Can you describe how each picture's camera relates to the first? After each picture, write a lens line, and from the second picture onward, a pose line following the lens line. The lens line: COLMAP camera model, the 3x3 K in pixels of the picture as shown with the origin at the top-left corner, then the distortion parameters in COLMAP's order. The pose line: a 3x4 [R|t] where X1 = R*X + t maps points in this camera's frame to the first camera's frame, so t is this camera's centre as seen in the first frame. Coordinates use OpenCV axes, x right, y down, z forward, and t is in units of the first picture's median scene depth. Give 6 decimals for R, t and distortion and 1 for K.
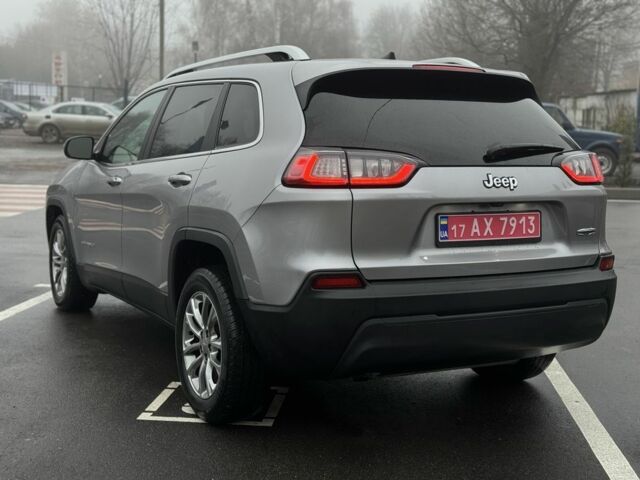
lens RADIAL K [[884.9, 0, 320.0], [0, 884.9, 240.0], [0, 0, 1]] dist [0.095453, 0.060152]
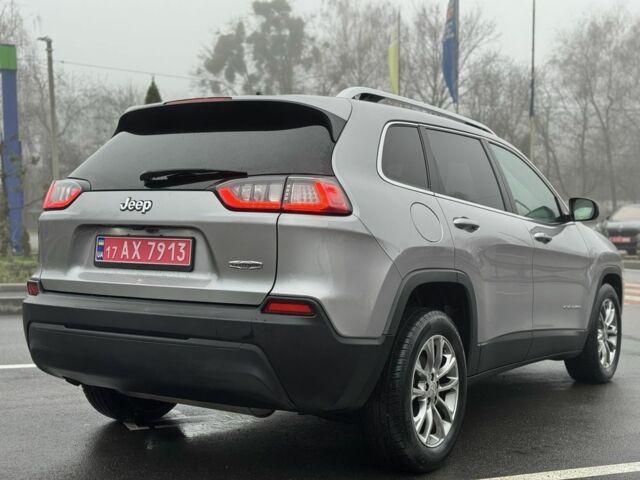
lens RADIAL K [[884.9, 0, 320.0], [0, 884.9, 240.0], [0, 0, 1]] dist [0.095453, 0.060152]
pose [[0.502572, 0.008349, -0.864495, 1.157848], [-0.099507, 0.993866, -0.048250, 0.001369], [0.858790, 0.110272, 0.500320, 0.670247]]
